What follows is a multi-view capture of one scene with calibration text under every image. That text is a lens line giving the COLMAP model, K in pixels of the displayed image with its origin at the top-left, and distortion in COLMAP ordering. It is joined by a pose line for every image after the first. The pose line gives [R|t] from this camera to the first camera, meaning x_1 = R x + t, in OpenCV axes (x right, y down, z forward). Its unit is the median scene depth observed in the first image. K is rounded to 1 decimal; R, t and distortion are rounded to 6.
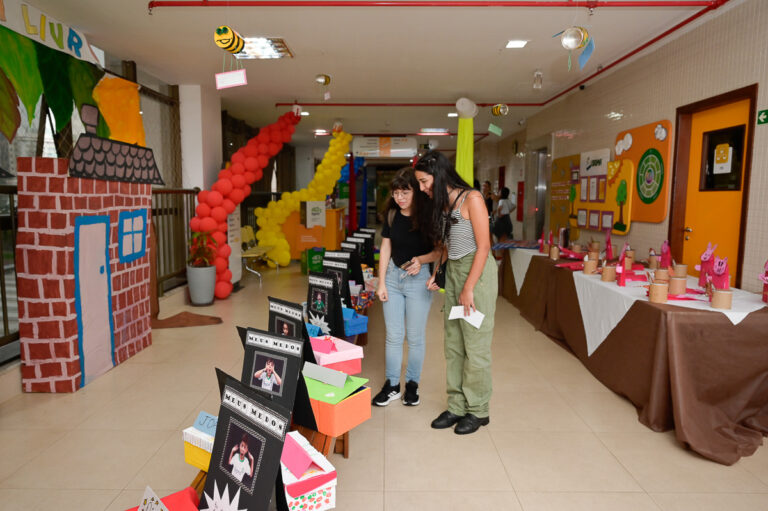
lens RADIAL K [[519.5, 0, 383.8], [0, 519.5, 253.9], [0, 0, 1]] dist [0.001591, 0.002454]
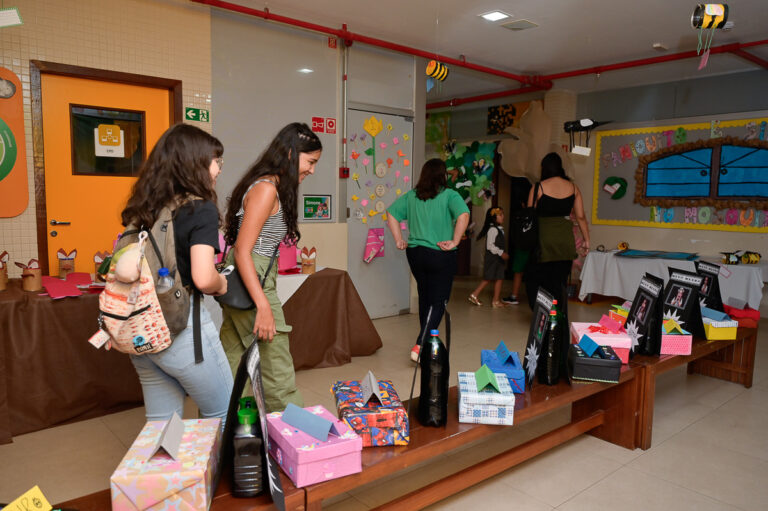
lens RADIAL K [[578.0, 0, 383.2], [0, 578.0, 255.9], [0, 0, 1]] dist [0.009420, 0.002607]
pose [[-0.659491, -0.089731, 0.746338, -0.333336], [0.068222, 0.981608, 0.178300, -0.098988], [-0.748610, 0.168504, -0.641240, 0.988924]]
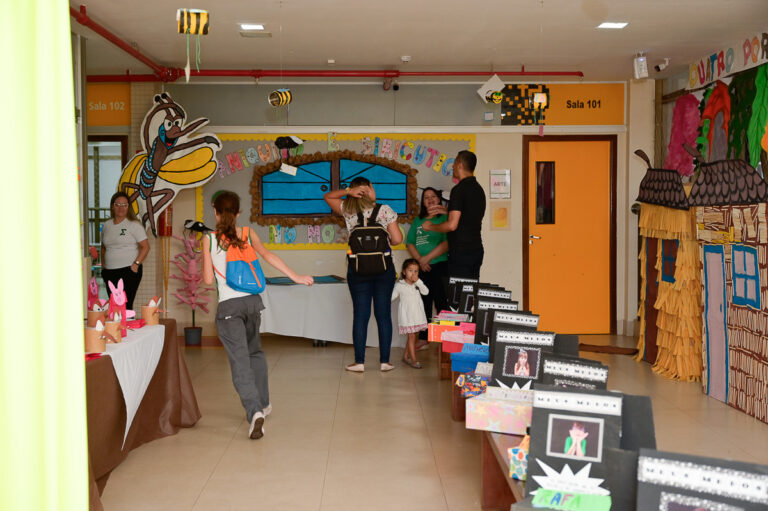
lens RADIAL K [[1077.5, 0, 383.7], [0, 1077.5, 254.8], [0, 0, 1]] dist [-0.019200, 0.000000]
pose [[-0.999922, -0.002532, -0.012220, 0.063886], [-0.004416, 0.987640, 0.156676, -0.206914], [0.011673, 0.156717, -0.987575, 1.755863]]
